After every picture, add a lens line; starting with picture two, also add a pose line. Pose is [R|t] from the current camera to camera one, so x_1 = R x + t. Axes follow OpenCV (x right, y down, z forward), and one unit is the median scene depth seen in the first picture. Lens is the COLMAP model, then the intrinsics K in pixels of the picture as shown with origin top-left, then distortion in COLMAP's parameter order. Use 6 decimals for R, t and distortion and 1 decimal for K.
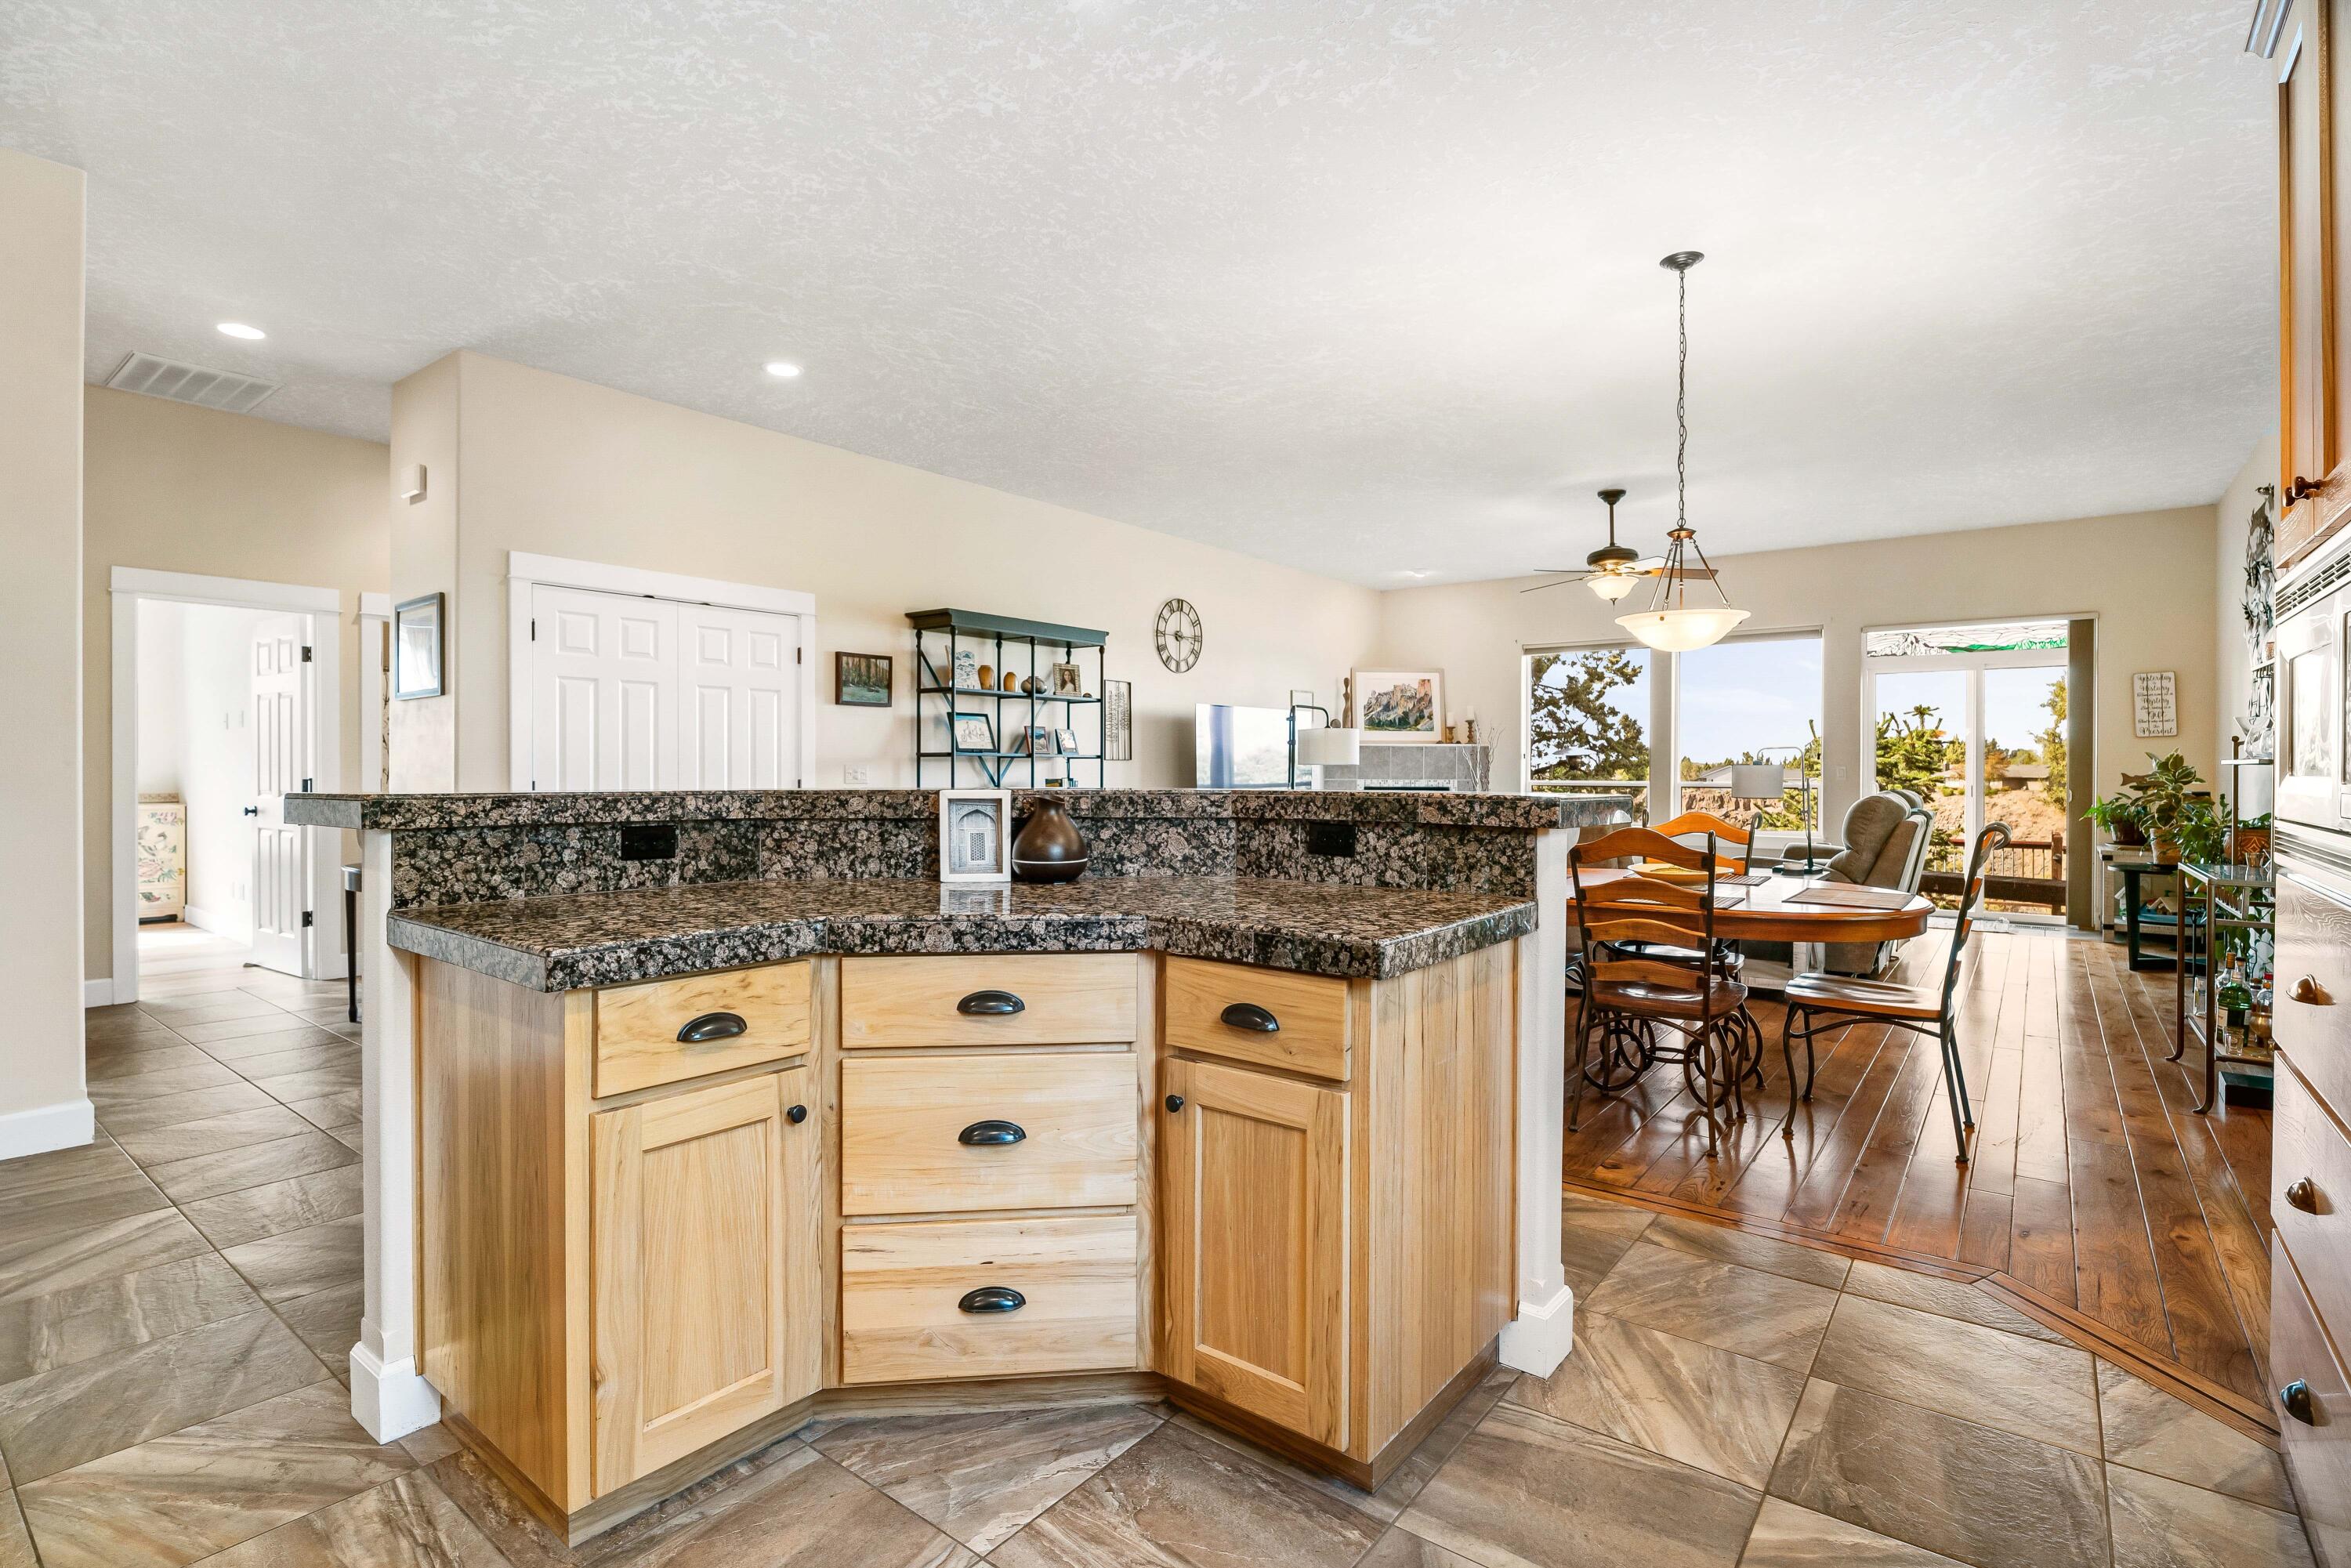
lens RADIAL K [[1110.4, 0, 1177.5], [0, 1110.4, 777.4], [0, 0, 1]] dist [-0.015842, -0.000413]
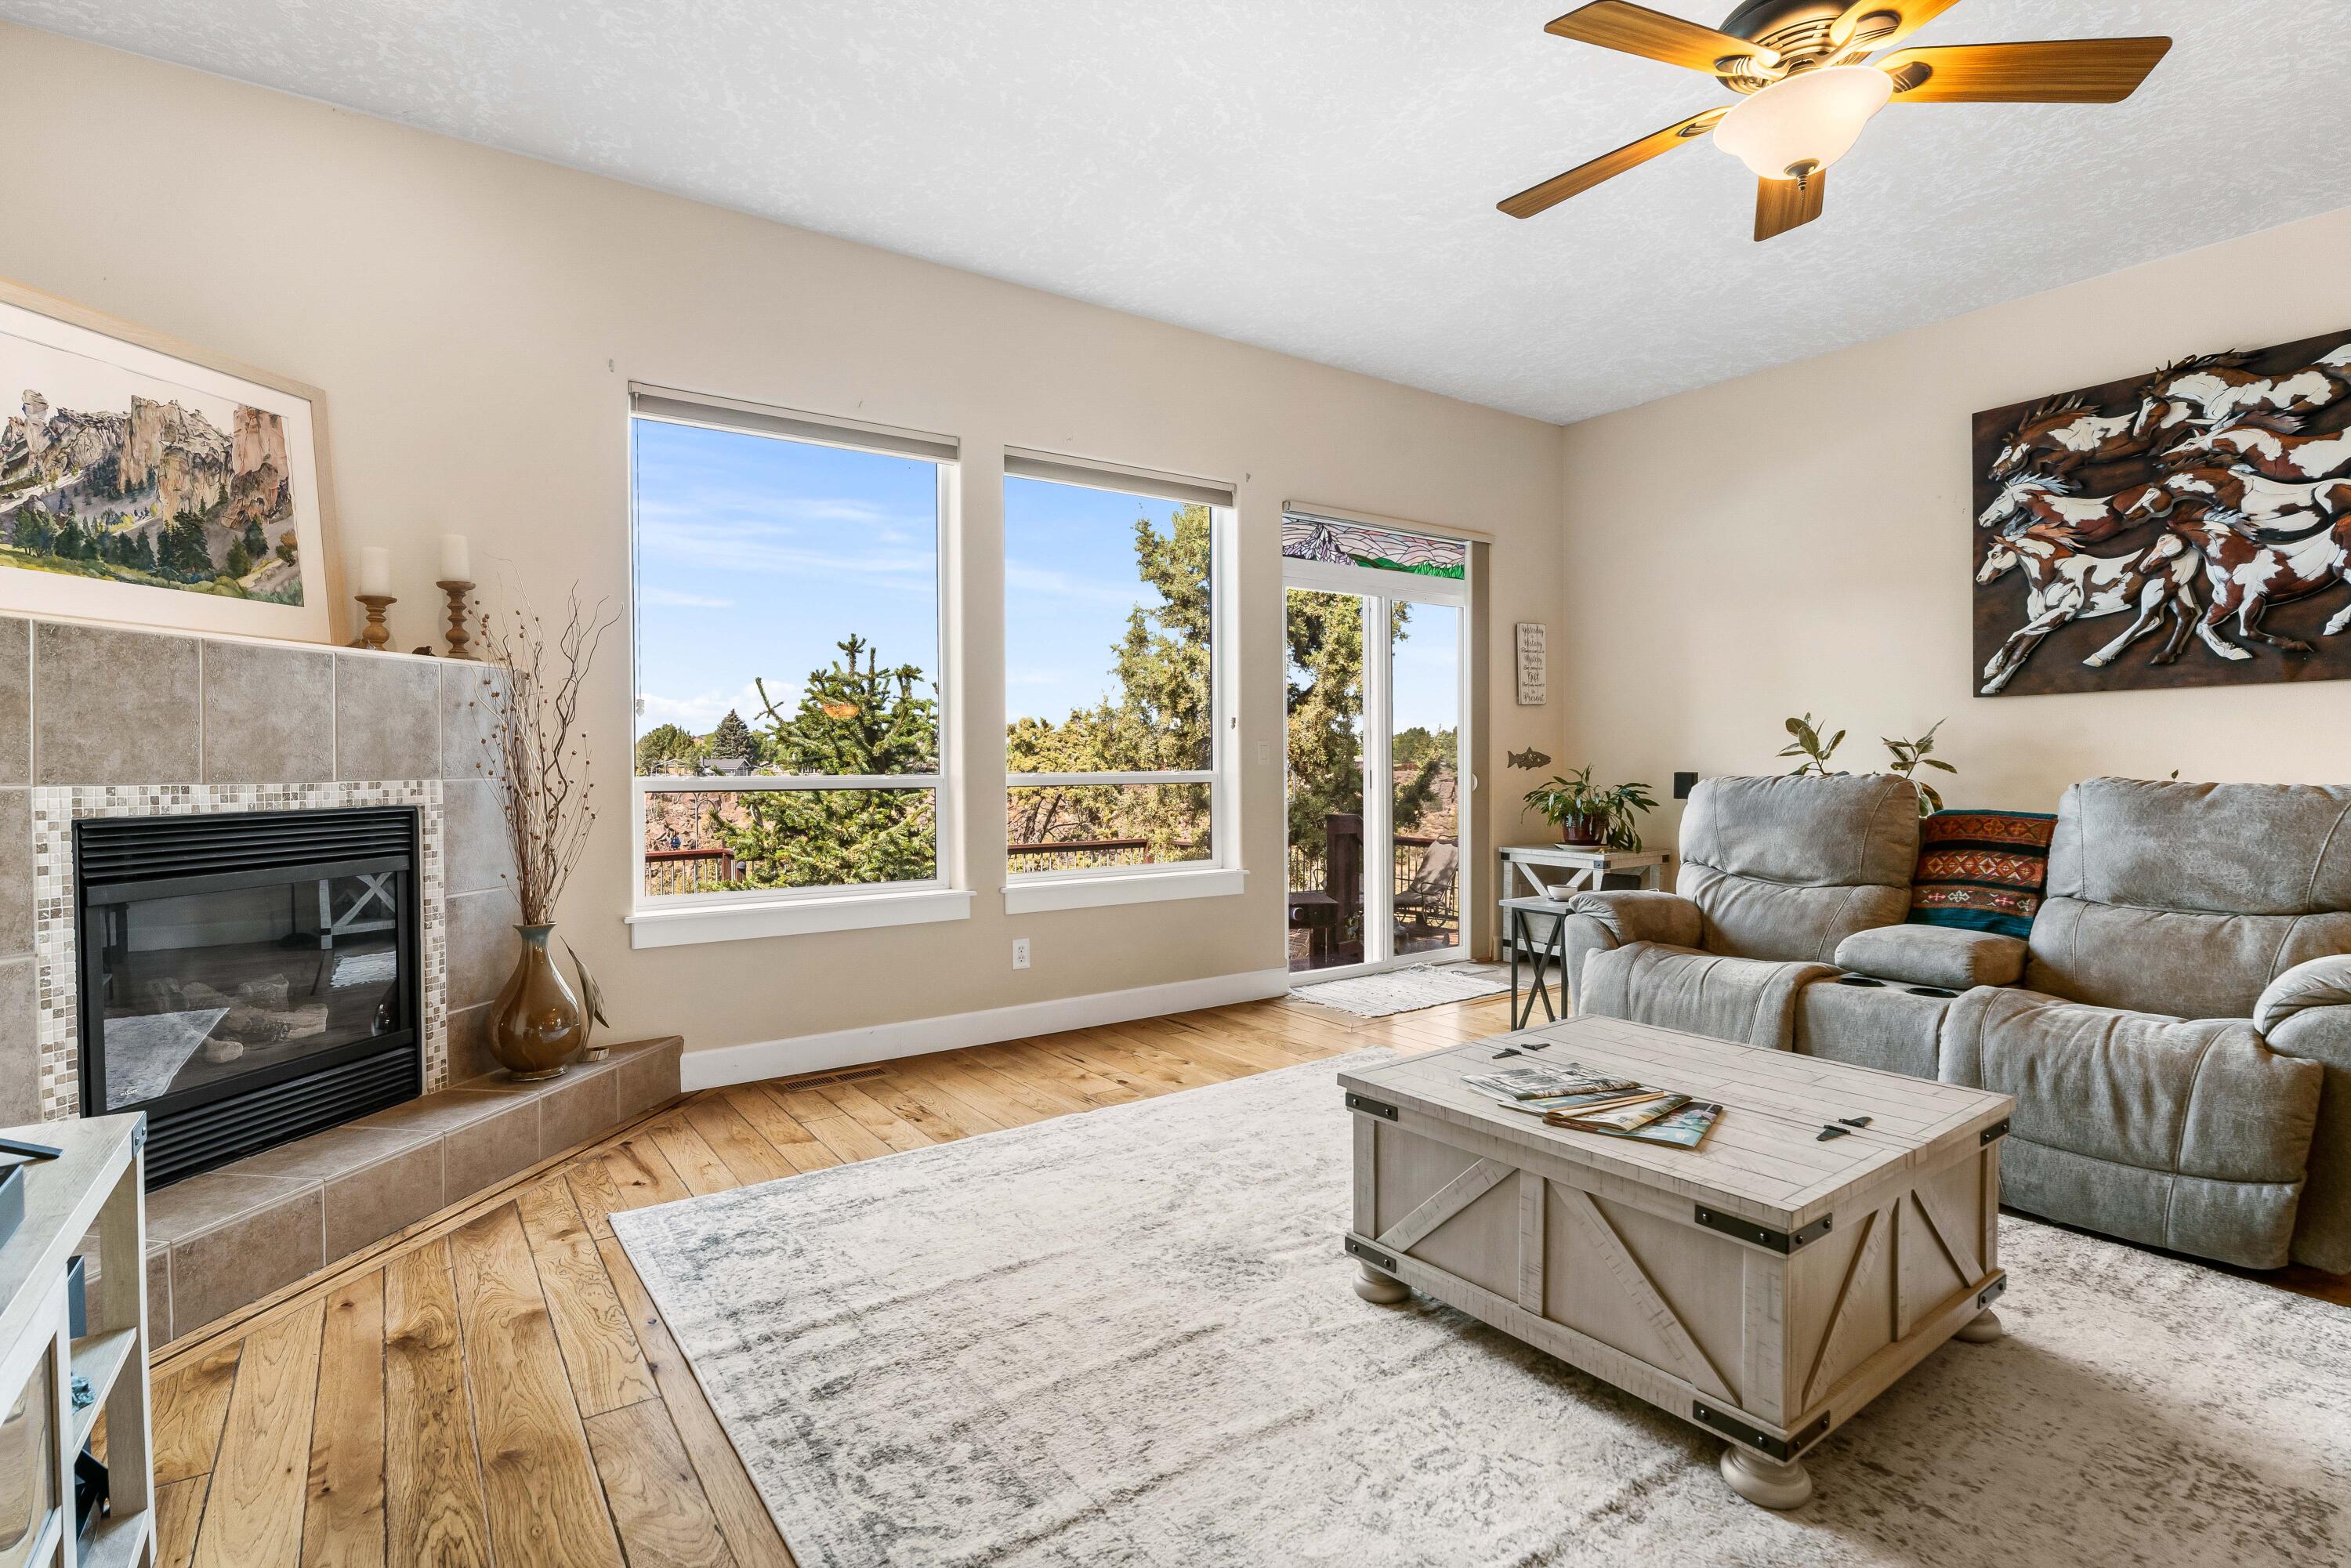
lens RADIAL K [[1110.4, 0, 1162.3], [0, 1110.4, 783.8], [0, 0, 1]] dist [-0.015842, -0.000413]
pose [[0.297222, -0.022963, 0.954532, 0.043397], [0.015277, 0.999697, 0.019293, 0.001065], [-0.954686, 0.008848, 0.297483, 0.997215]]
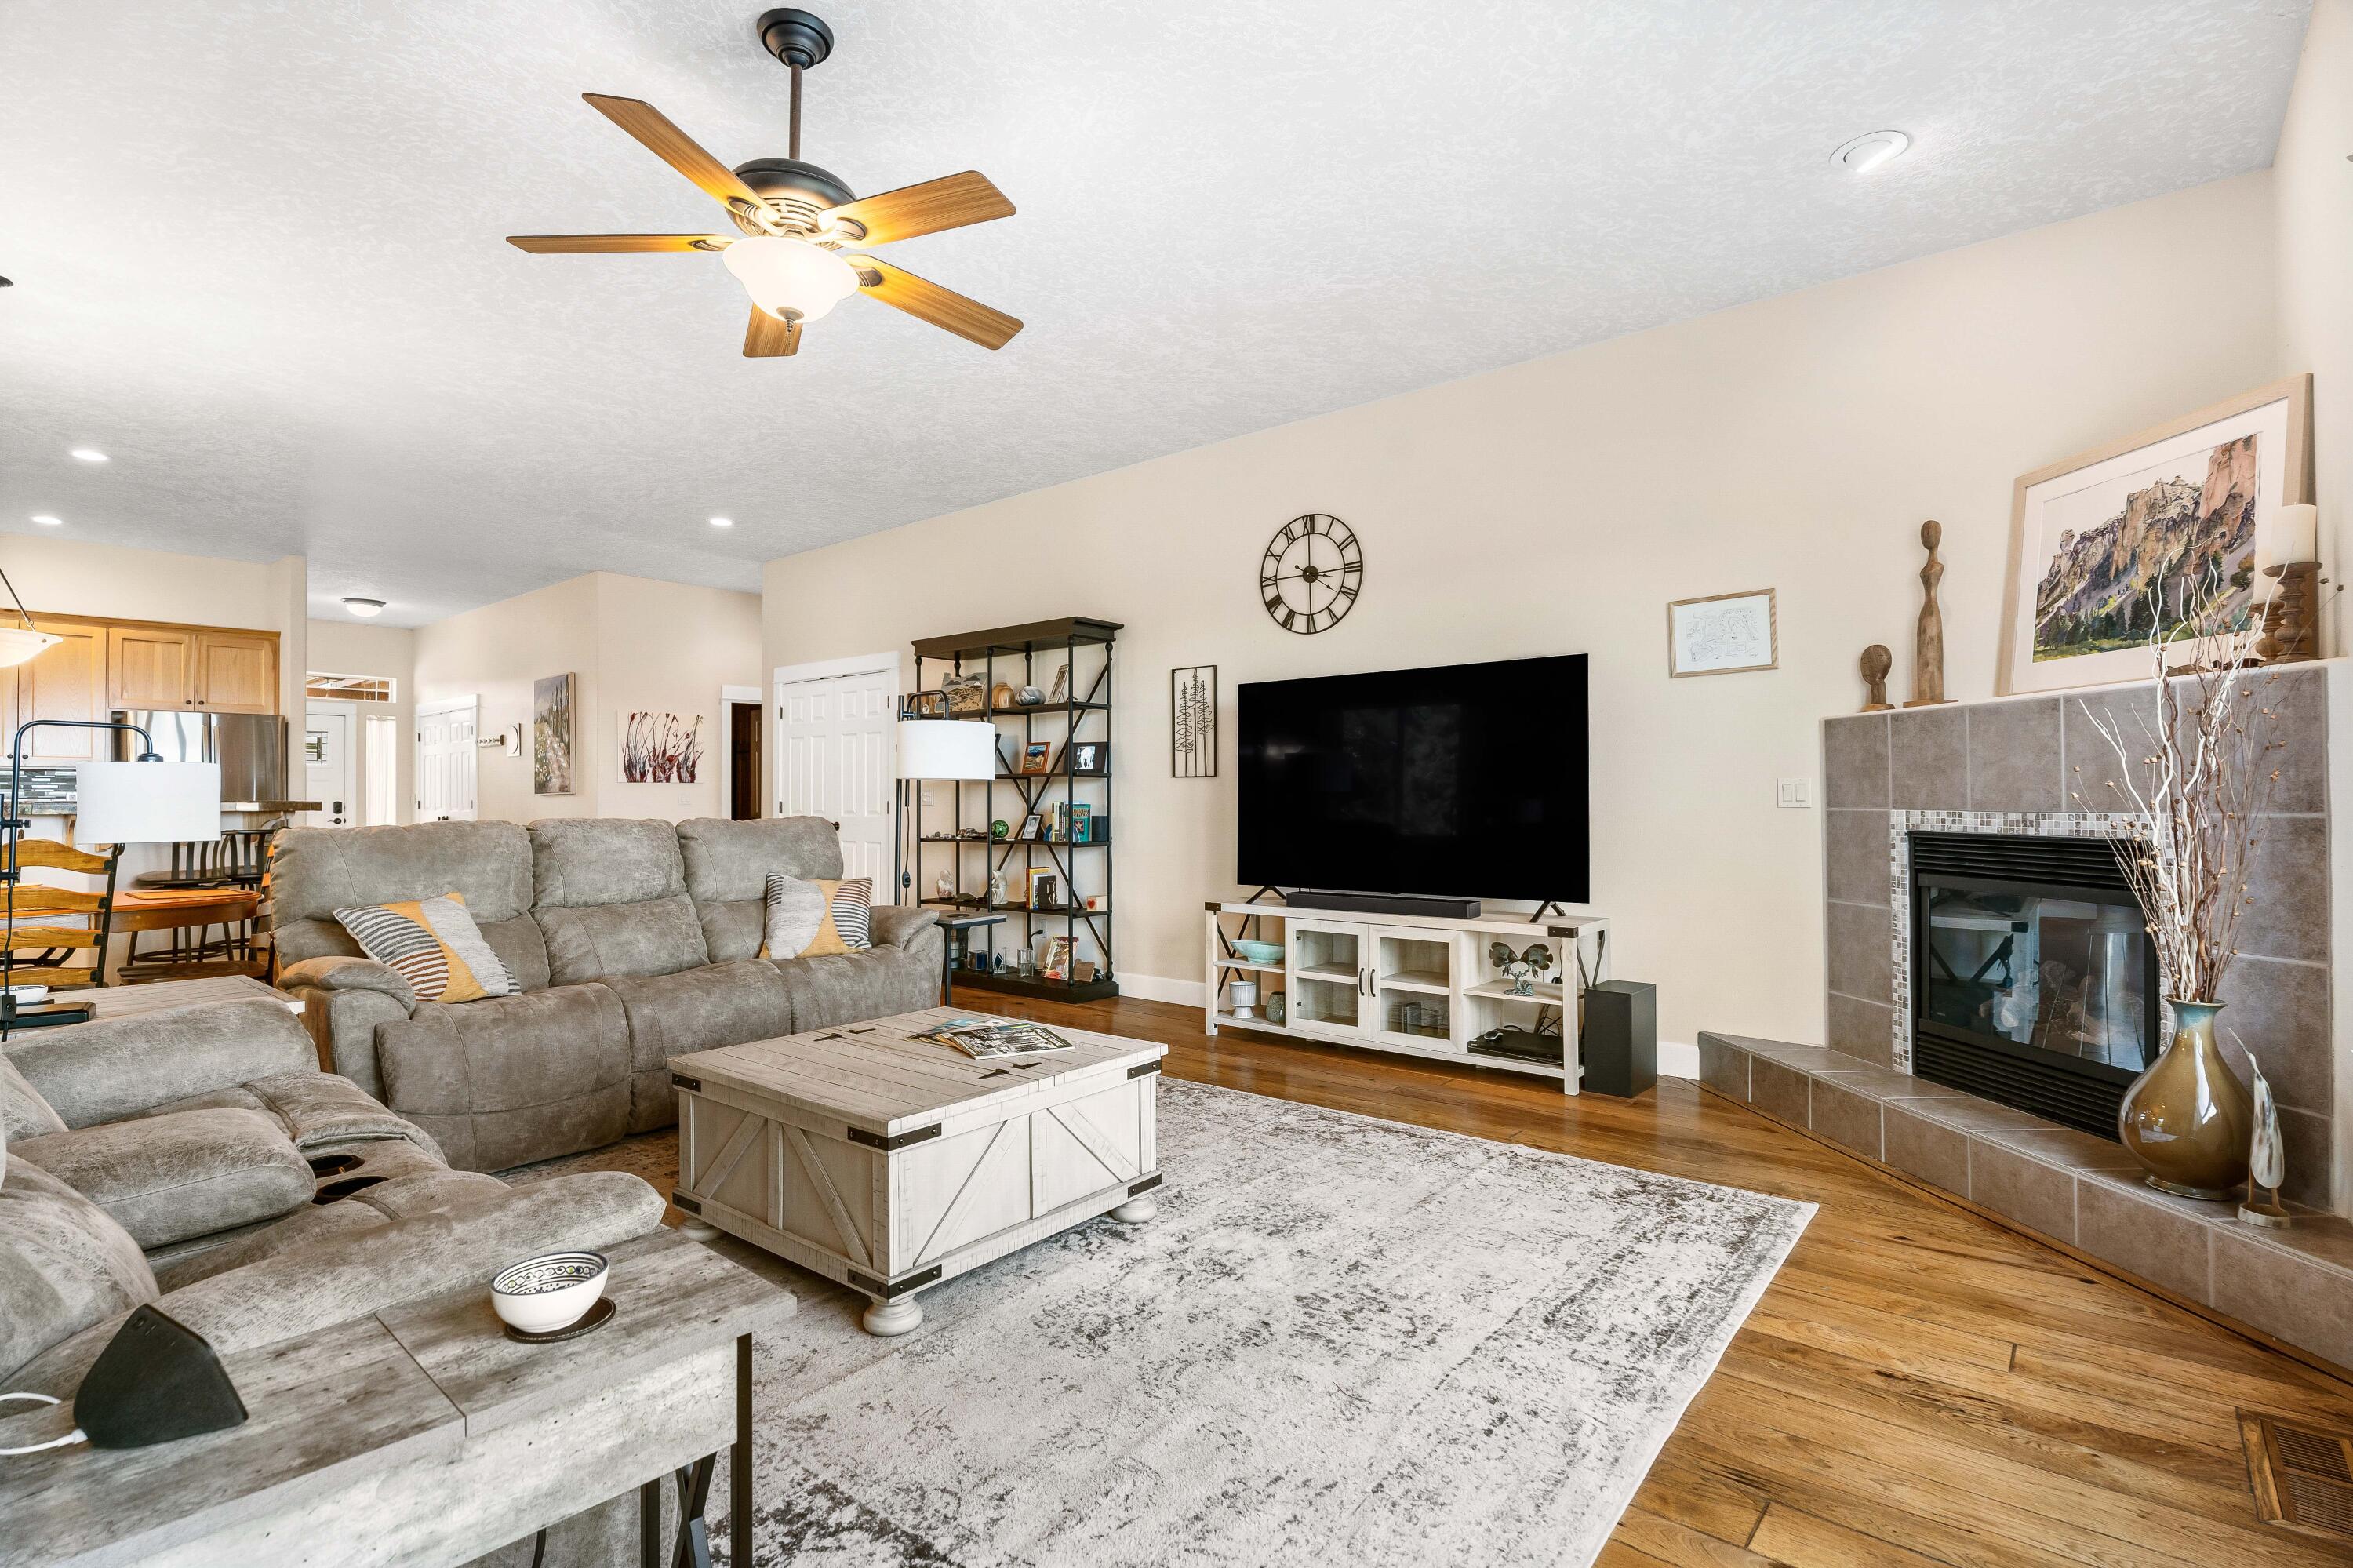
lens RADIAL K [[1111.5, 0, 1175.4], [0, 1111.5, 790.8], [0, 0, 1]] dist [-0.015842, -0.000413]
pose [[-0.032569, -0.013195, -0.999382, 0.696060], [-0.008361, 0.999881, -0.012929, 0.003188], [0.999435, 0.007934, -0.032675, 1.053857]]
